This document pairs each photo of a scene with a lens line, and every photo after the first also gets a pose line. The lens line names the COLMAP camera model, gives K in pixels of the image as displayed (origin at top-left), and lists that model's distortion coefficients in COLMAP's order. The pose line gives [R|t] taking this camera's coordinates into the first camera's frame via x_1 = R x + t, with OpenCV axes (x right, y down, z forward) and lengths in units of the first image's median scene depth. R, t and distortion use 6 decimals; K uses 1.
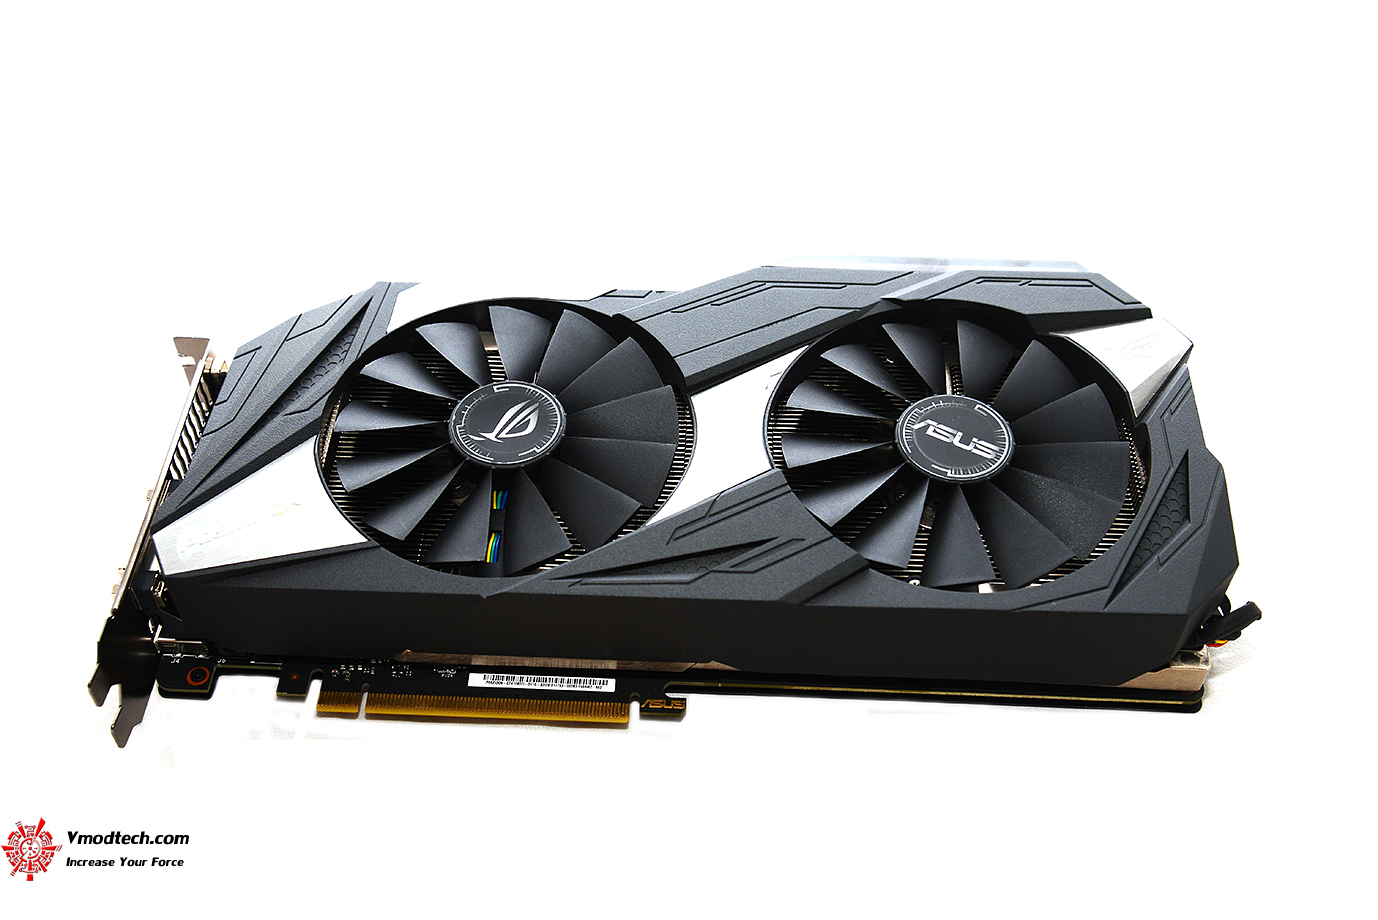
lens RADIAL K [[1454.7, 0, 689.0], [0, 1454.7, 460.0], [0, 0, 1]] dist [0.057091, 0.000170]
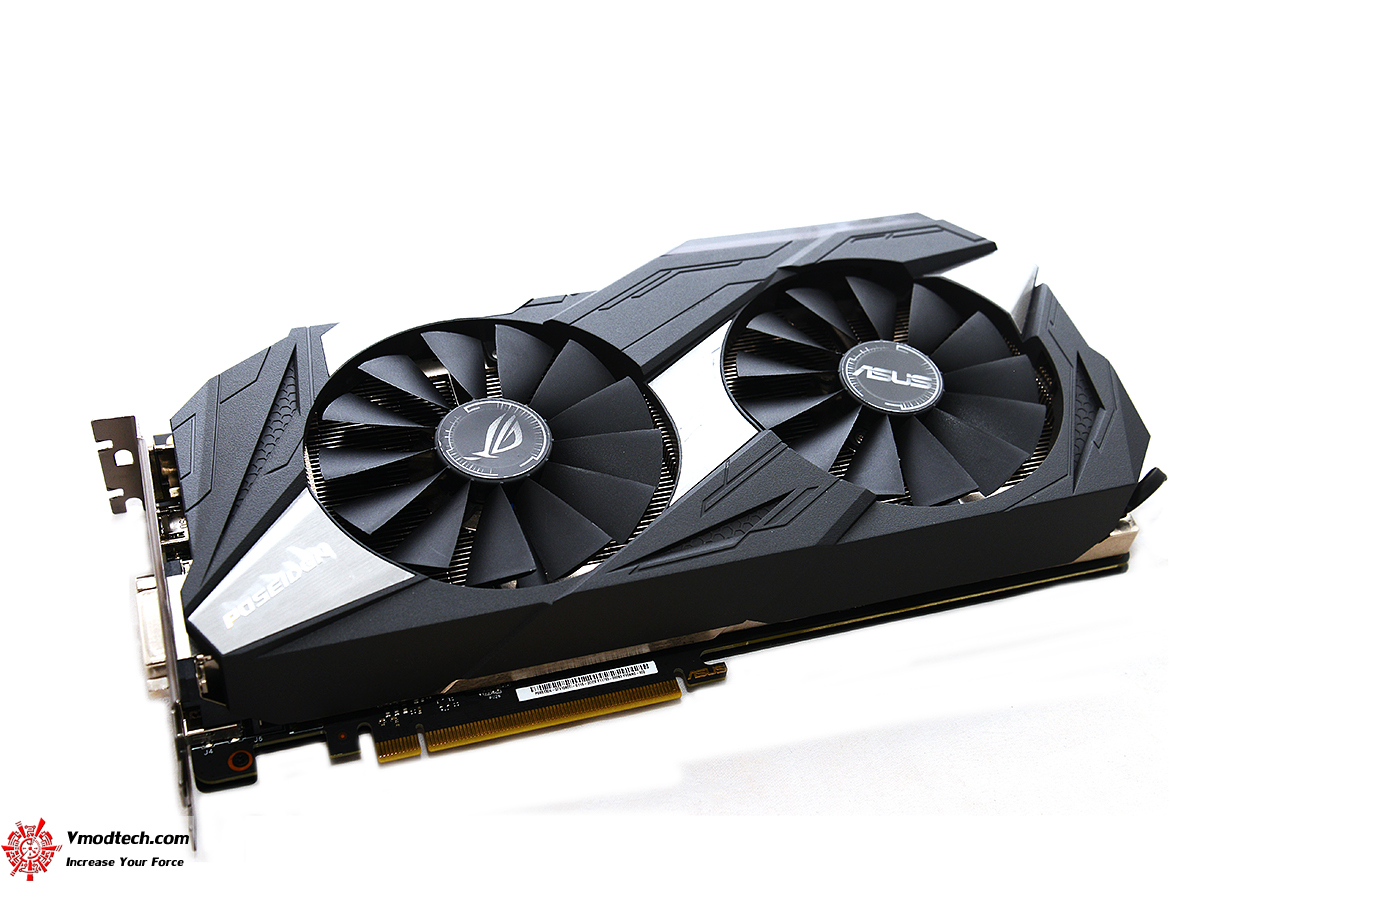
lens RADIAL K [[1454.7, 0, 689.0], [0, 1454.7, 460.0], [0, 0, 1]] dist [0.057091, 0.000170]
pose [[0.927776, -0.189222, 0.321600, -0.328571], [0.196603, 0.980435, 0.009690, 0.005663], [-0.317141, 0.054237, 0.946826, 0.007393]]
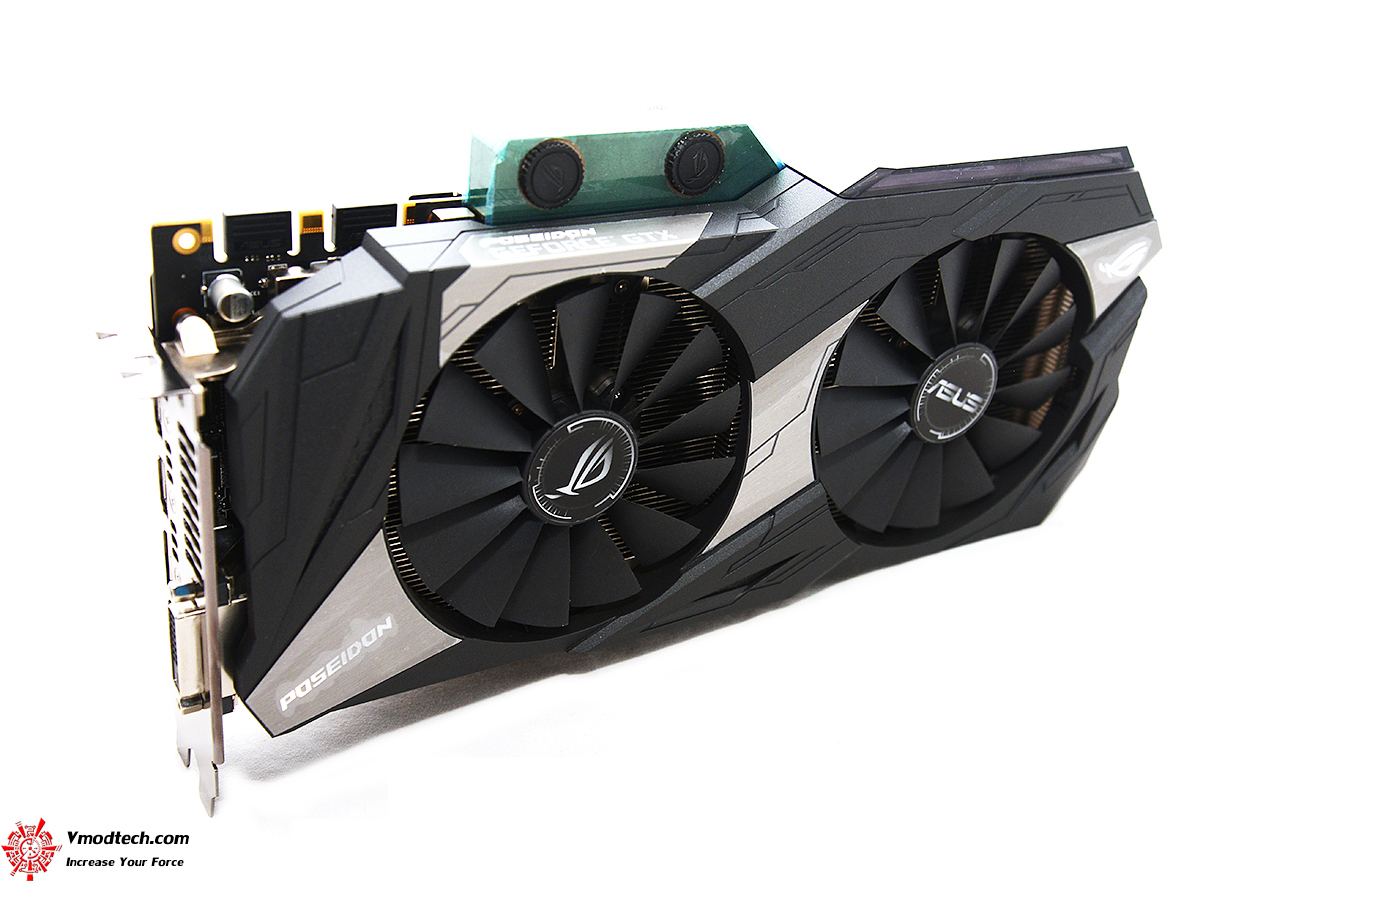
lens RADIAL K [[1454.7, 0, 689.0], [0, 1454.7, 460.0], [0, 0, 1]] dist [0.057091, 0.000170]
pose [[0.851243, -0.196859, 0.486448, -0.508962], [-0.402356, 0.350254, 0.845832, -0.820745], [-0.336890, -0.915734, 0.218944, 0.793979]]
